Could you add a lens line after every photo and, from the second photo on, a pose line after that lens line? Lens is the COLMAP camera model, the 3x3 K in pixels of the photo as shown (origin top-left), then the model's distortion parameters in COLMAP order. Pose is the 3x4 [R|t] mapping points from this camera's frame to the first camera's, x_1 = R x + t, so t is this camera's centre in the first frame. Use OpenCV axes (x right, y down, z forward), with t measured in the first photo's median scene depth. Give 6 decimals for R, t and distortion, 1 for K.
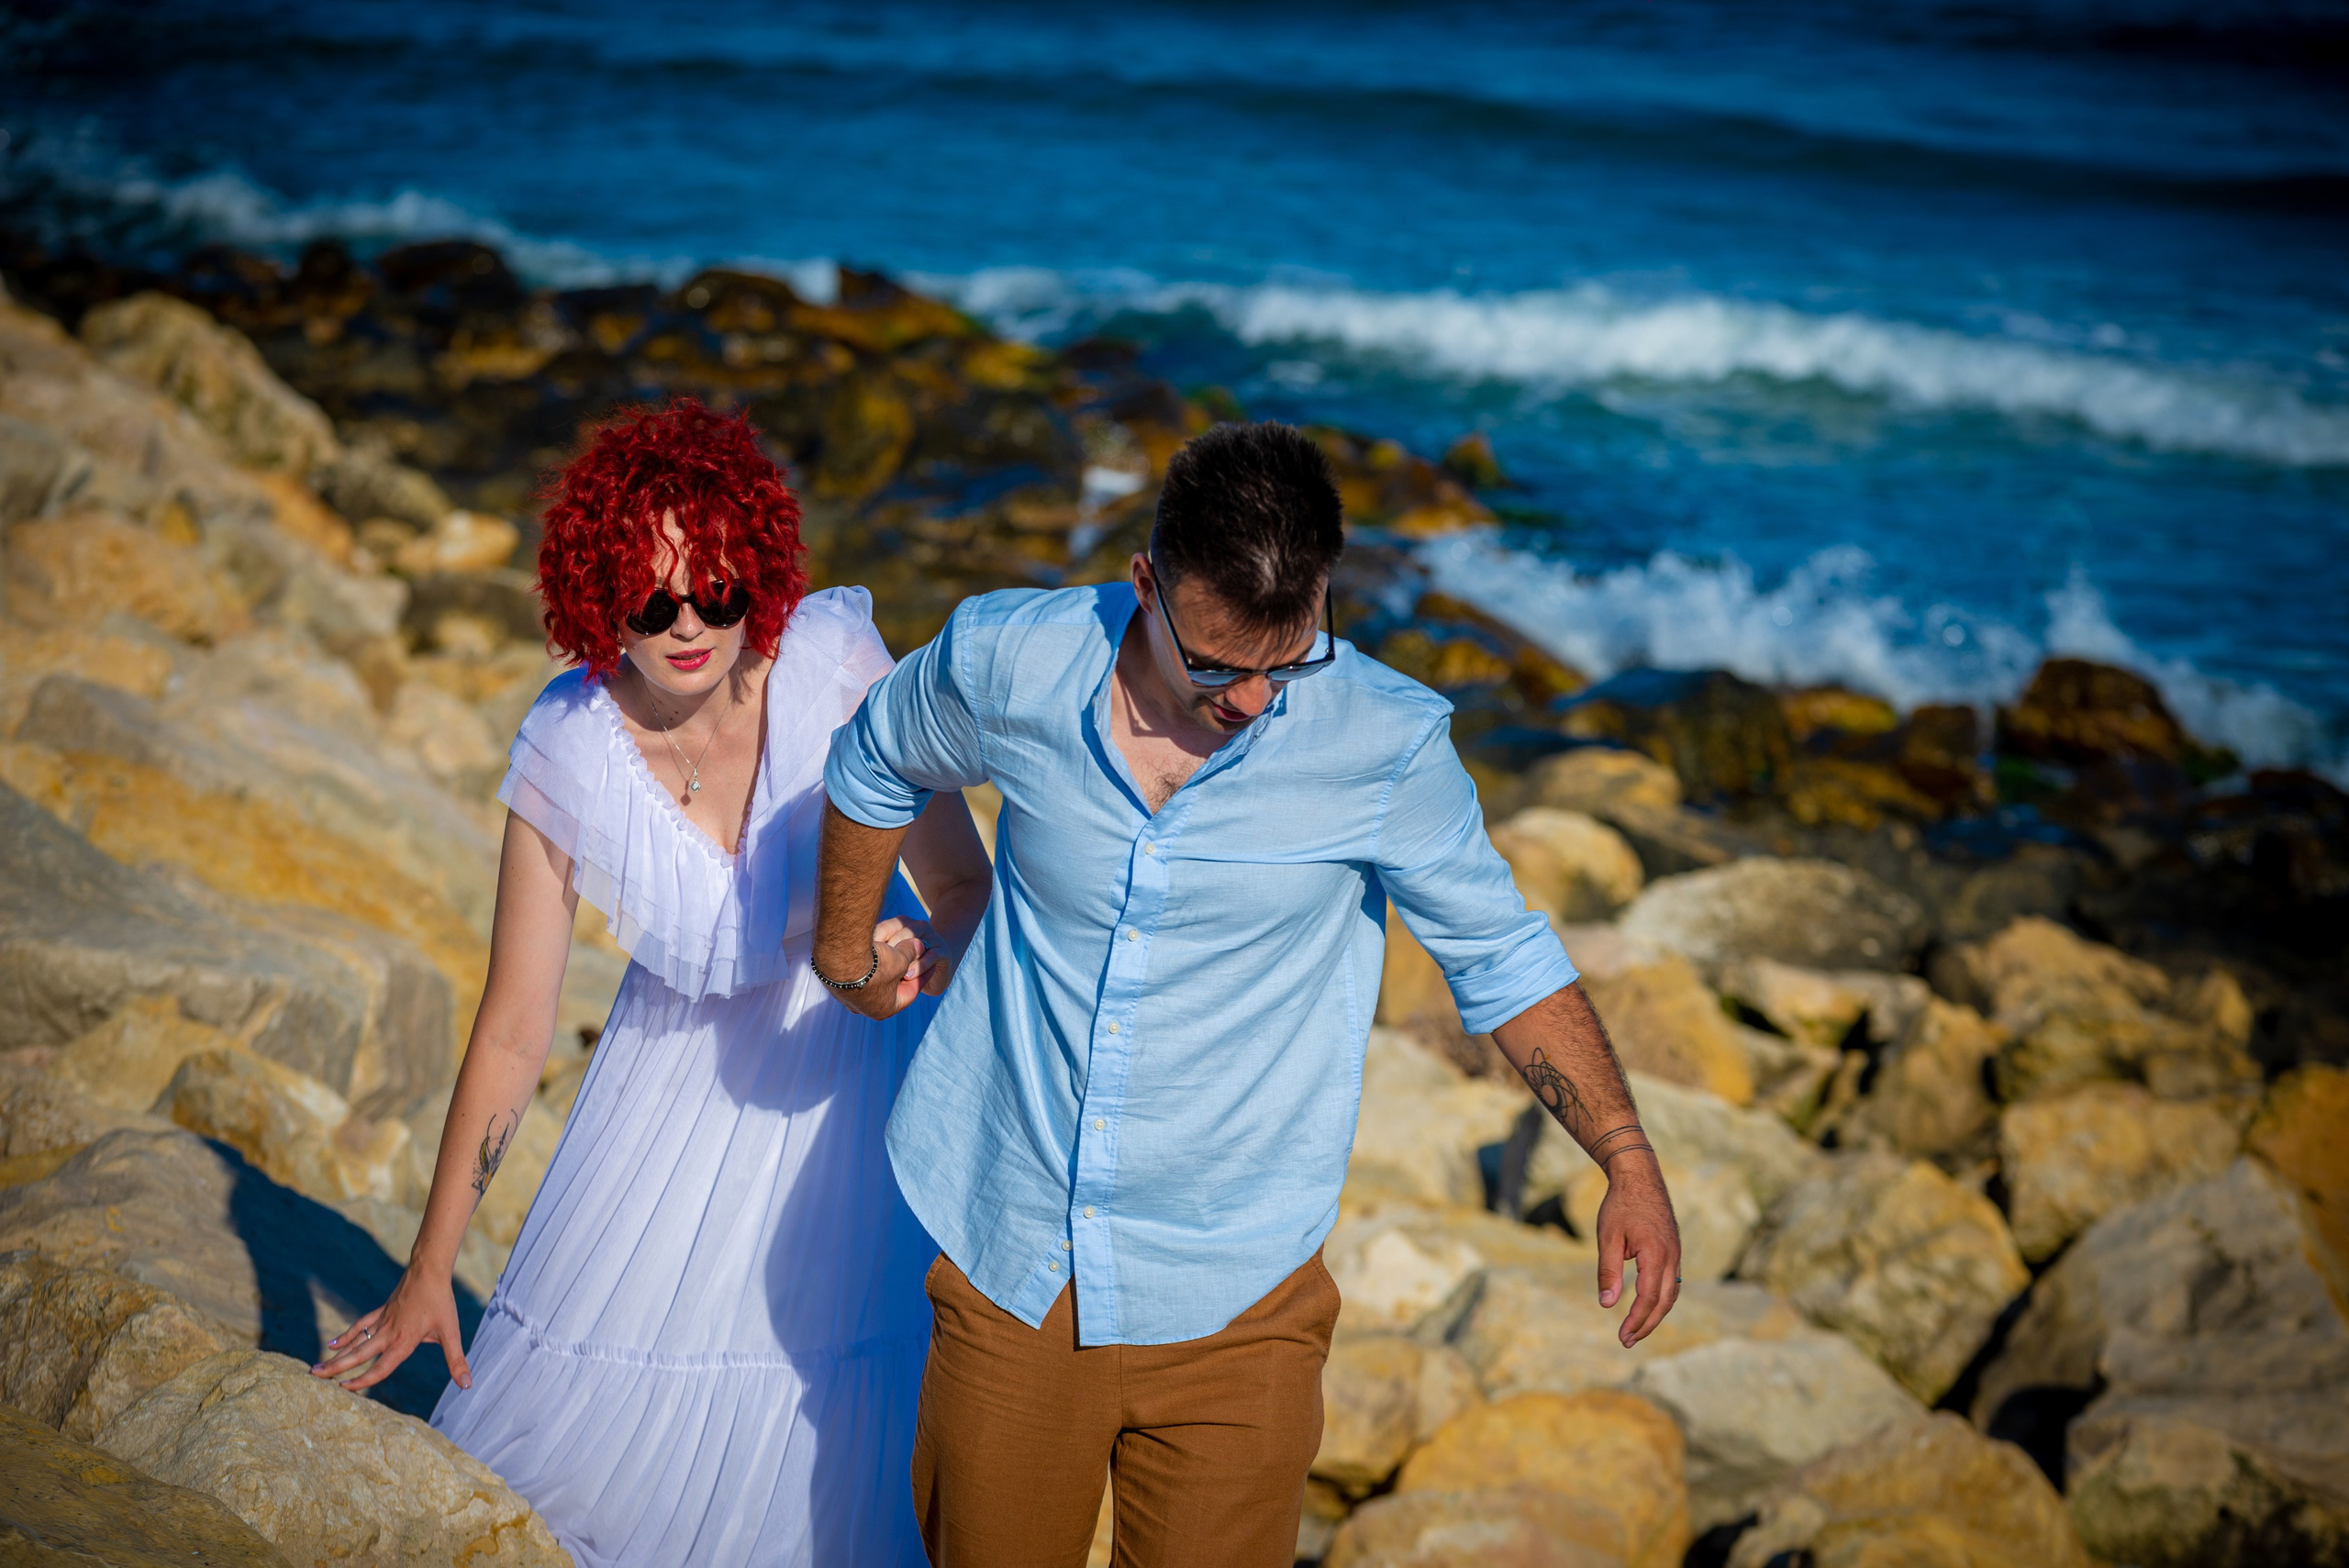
lens RADIAL K [[9738.7, 0, 1169.6], [0, 9738.7, 784.8], [0, 0, 1]] dist [-0.191640, 0.000000]
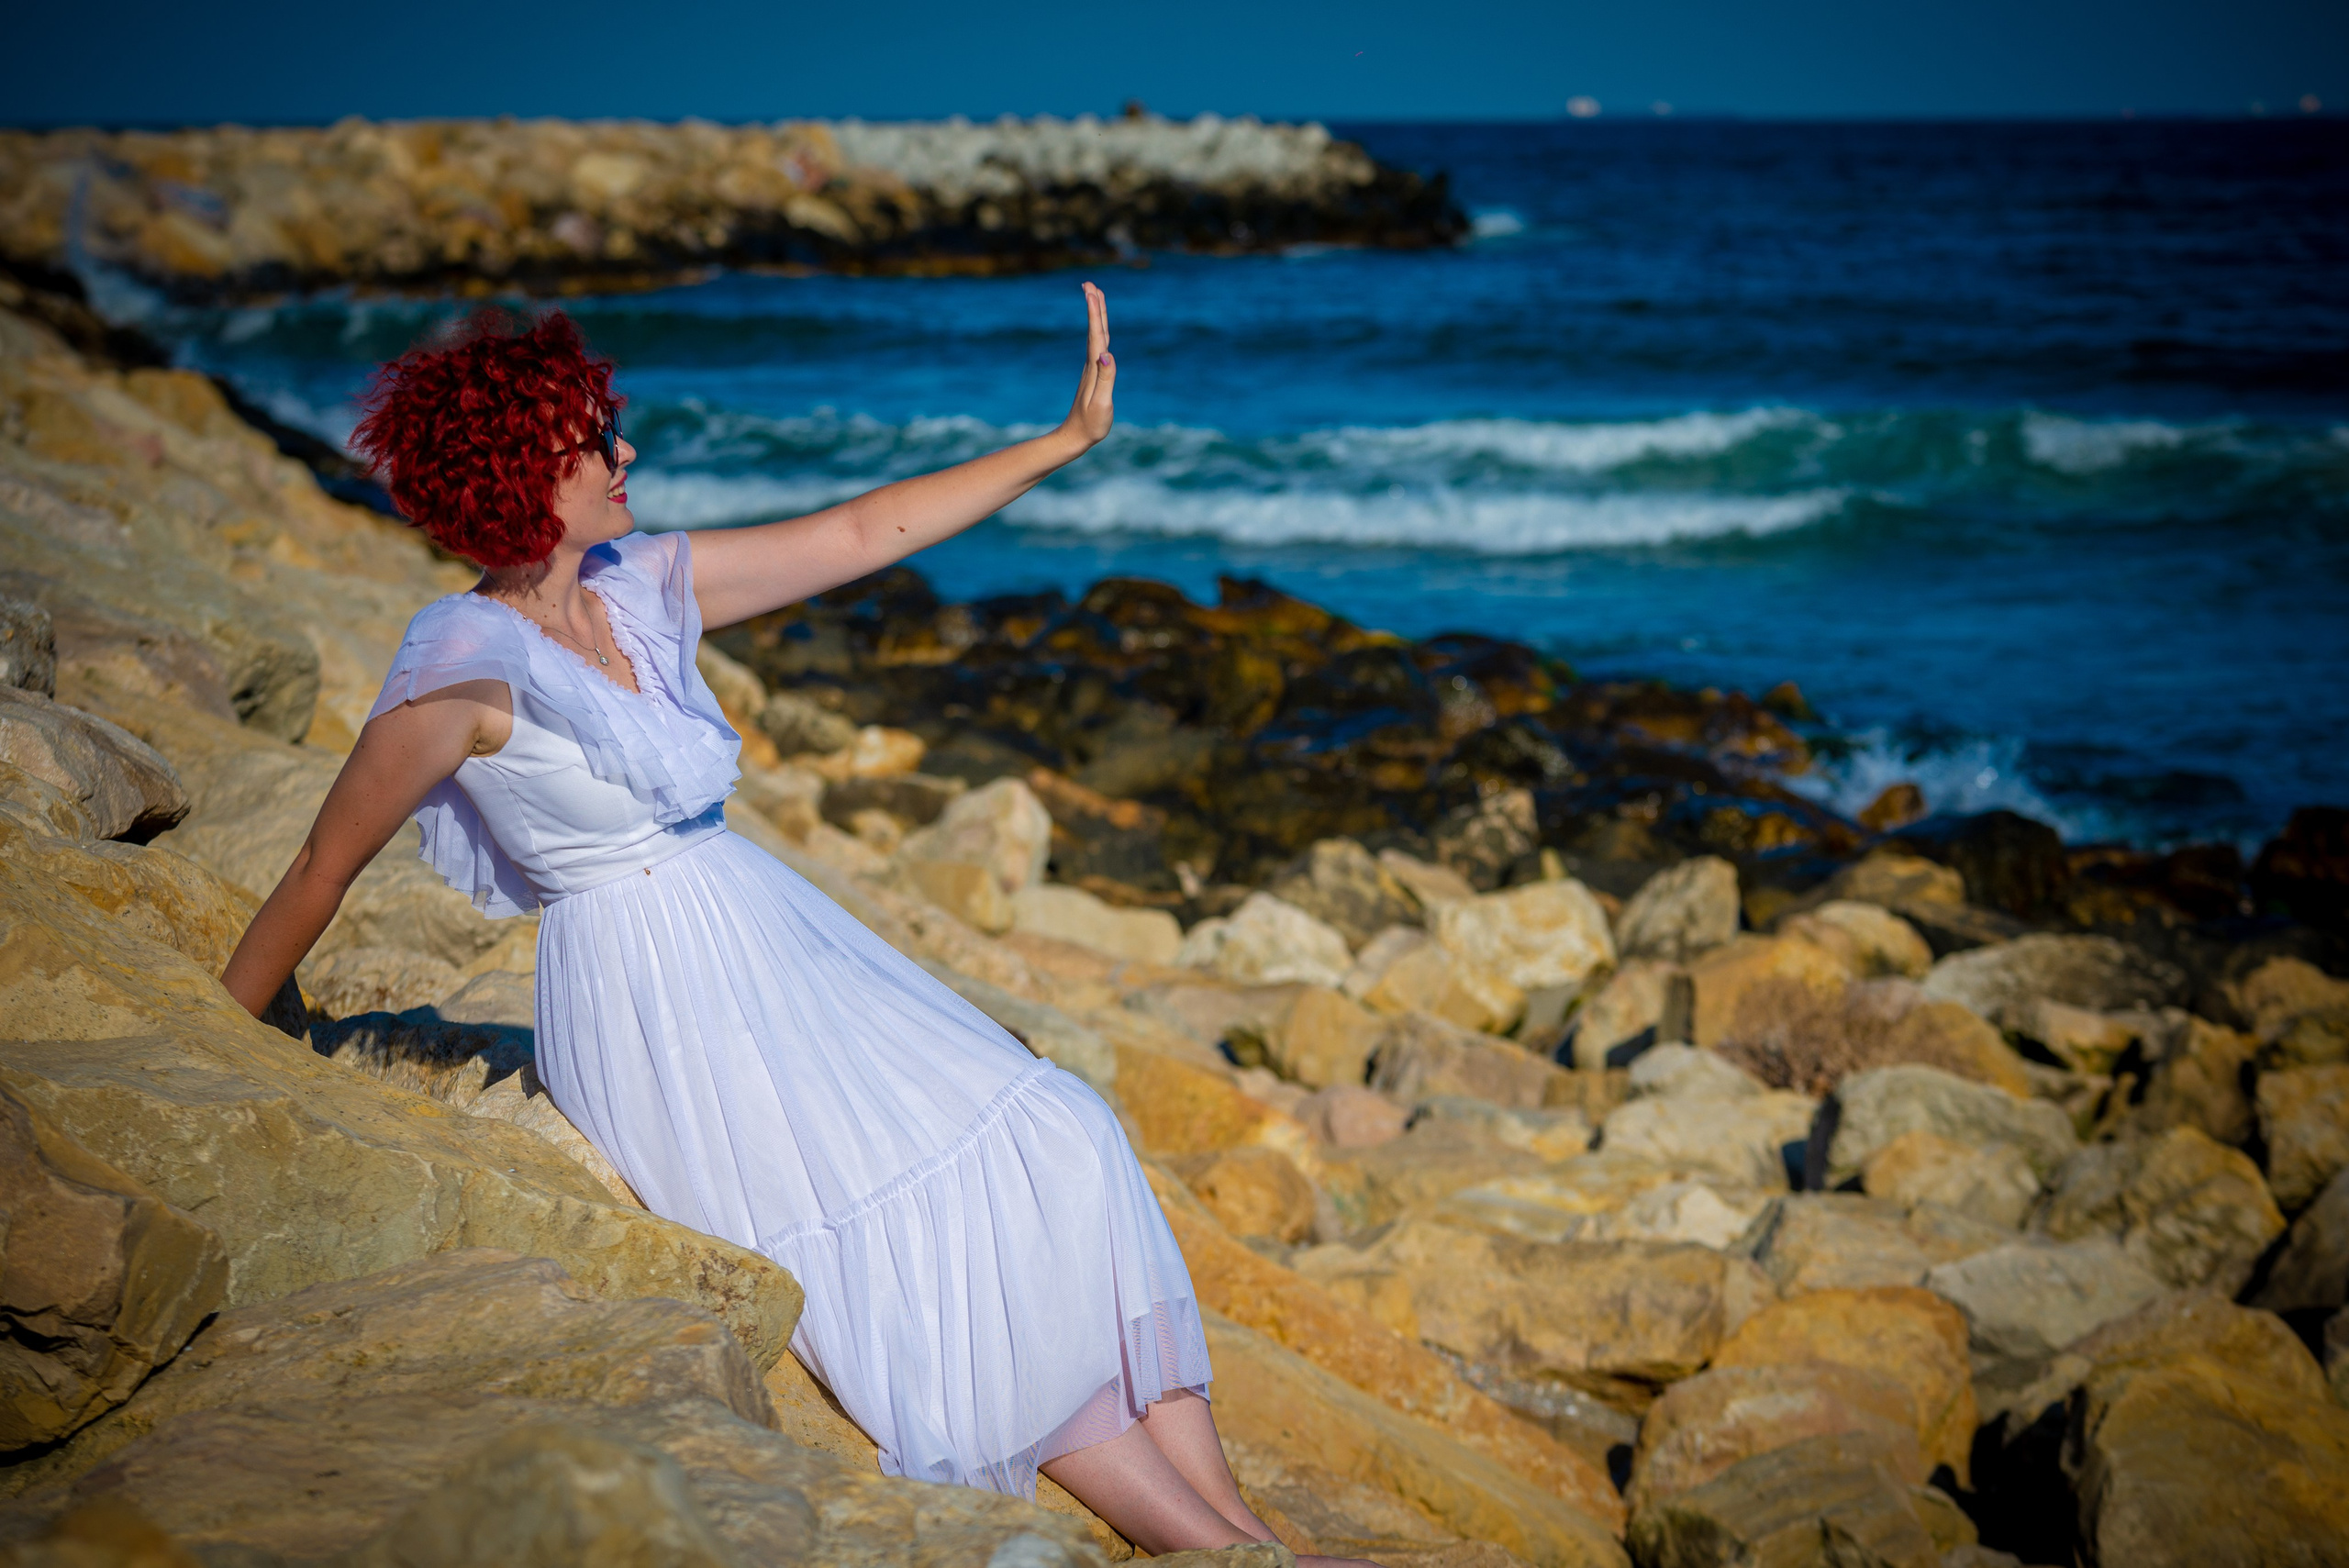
lens RADIAL K [[8482.0, 0, 1191.8], [0, 8482.0, 782.6], [0, 0, 1]] dist [-0.141134, 0.000000]
pose [[0.998222, -0.040960, -0.043296, 0.008317], [0.038591, 0.997784, -0.054205, 0.047039], [0.045420, 0.052438, 0.997591, 0.039590]]
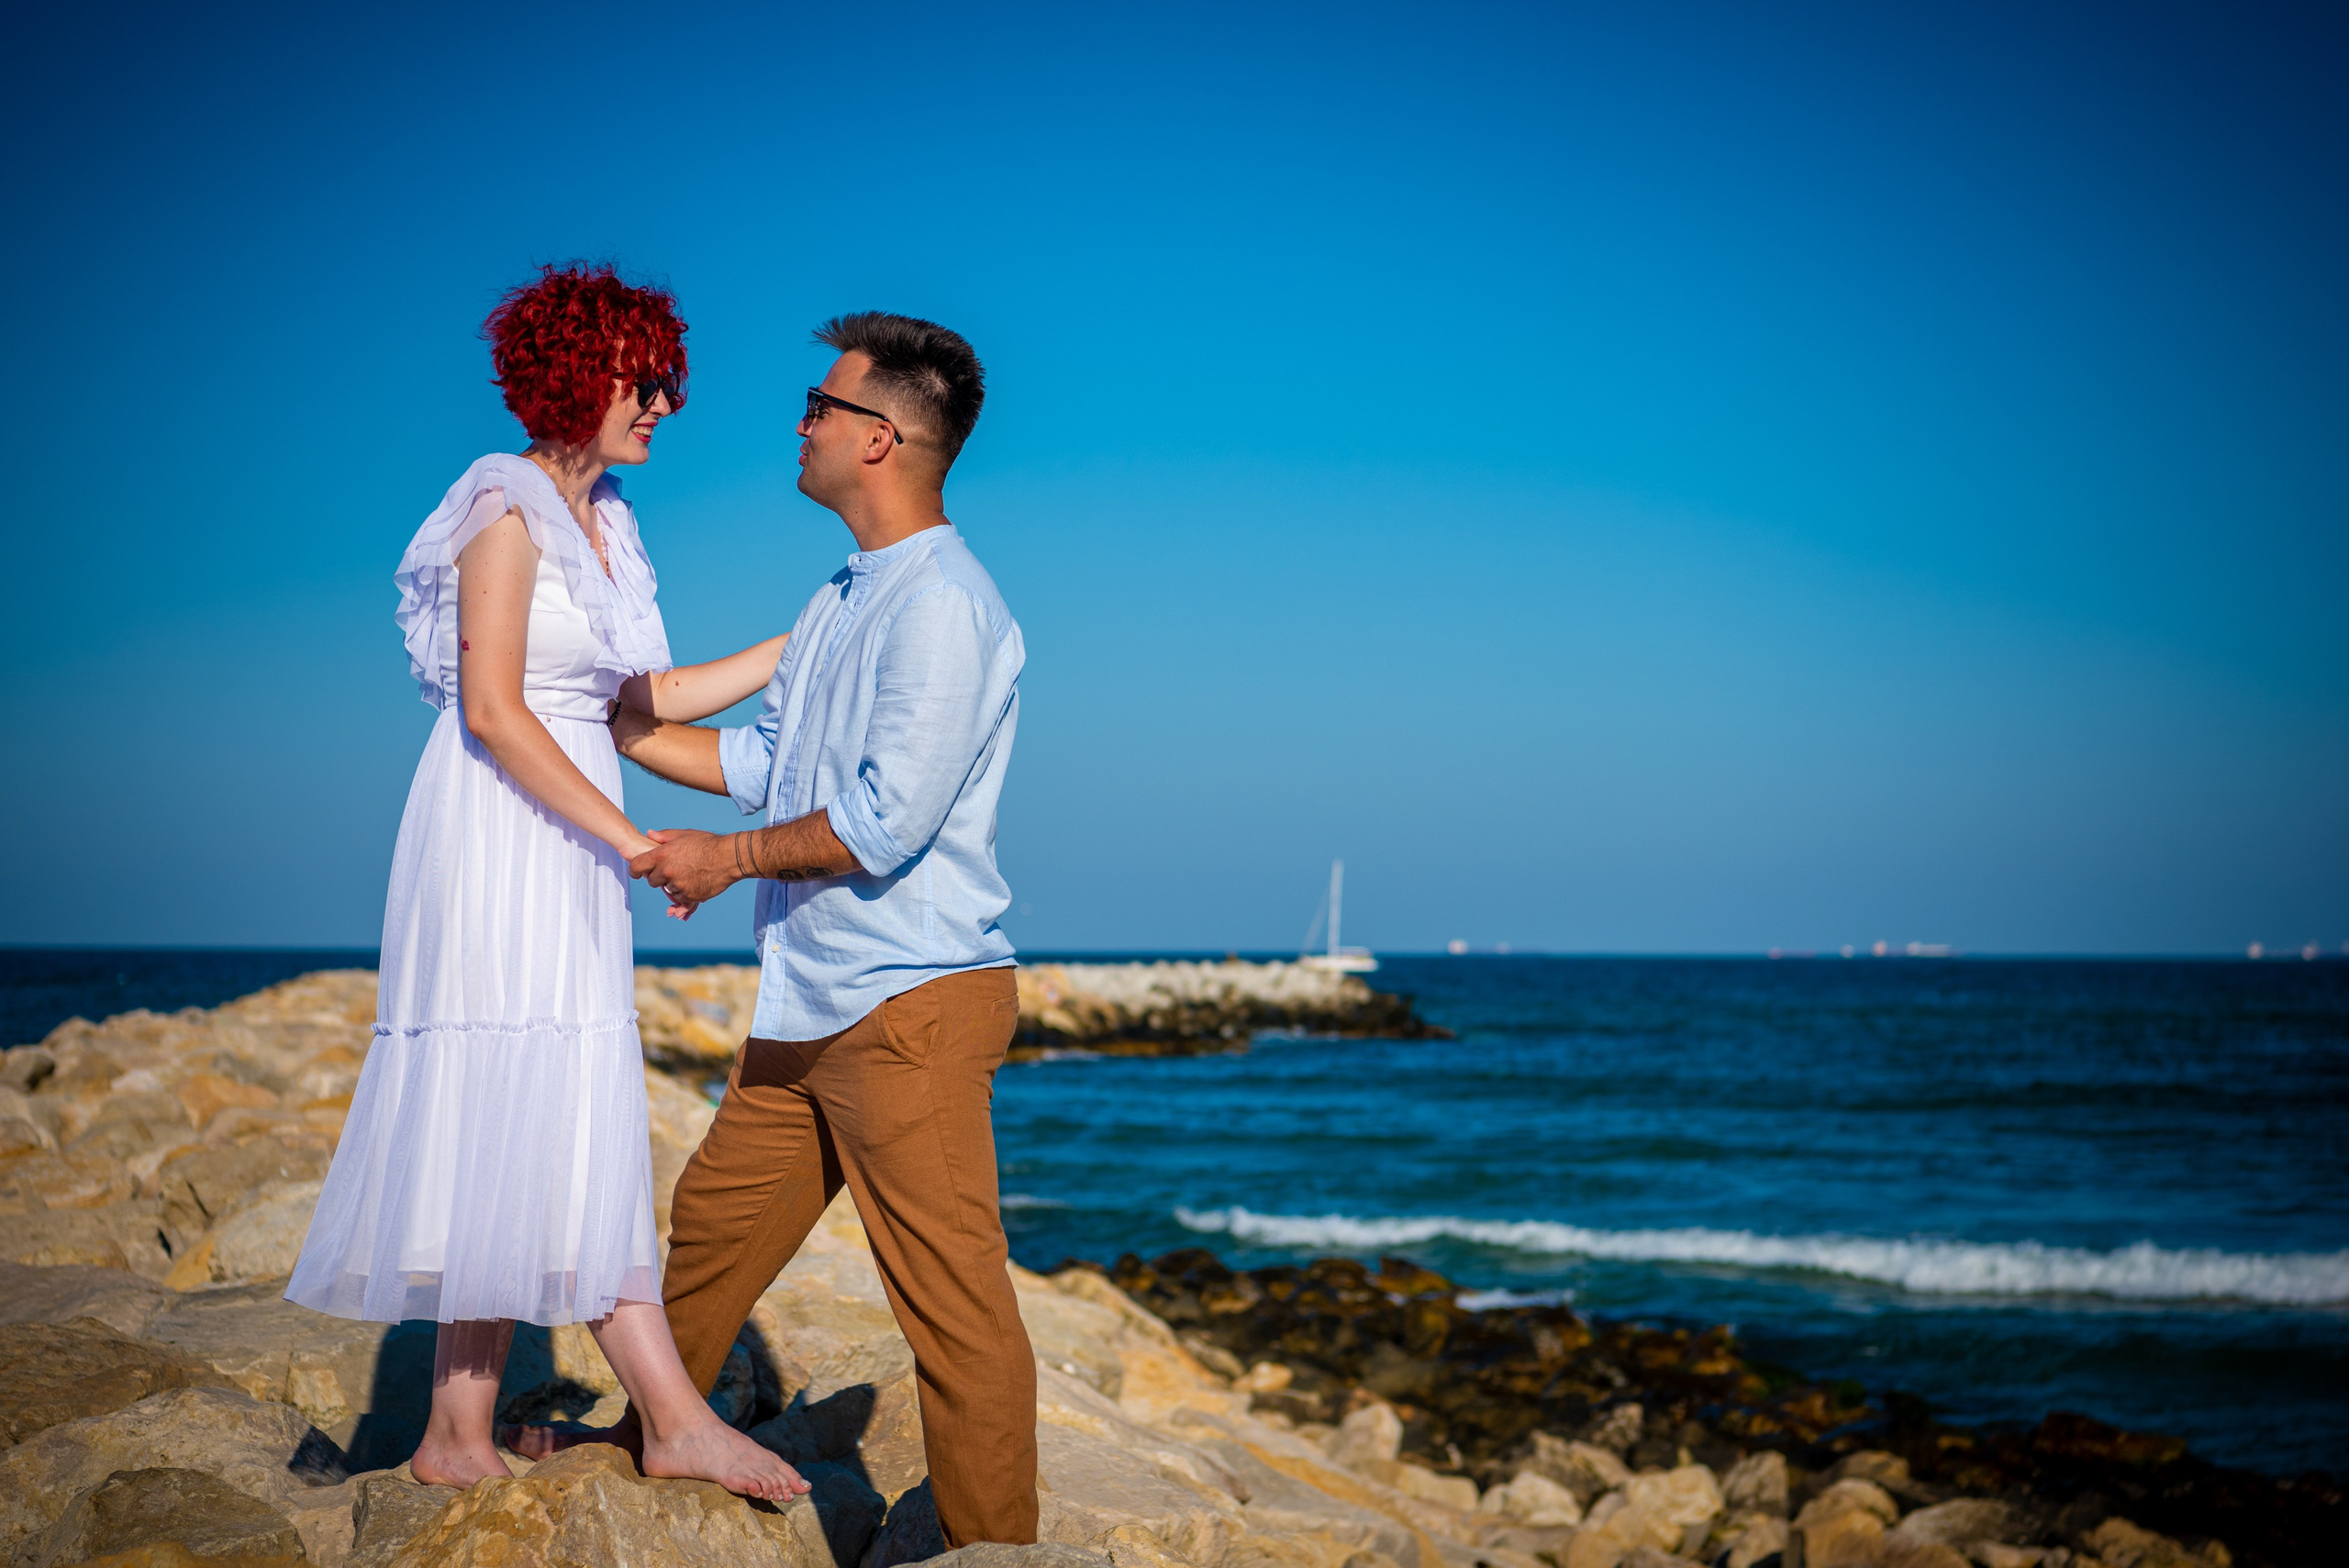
lens RADIAL K [[4960.4, 0, 1183.0], [0, 4960.4, 788.7], [0, 0, 1]] dist [0.002282, 0.000000]
pose [[0.998721, -0.036642, -0.034851, -0.071004], [0.030639, 0.986736, -0.159419, 0.025764], [0.040230, 0.158147, 0.986596, -0.049276]]
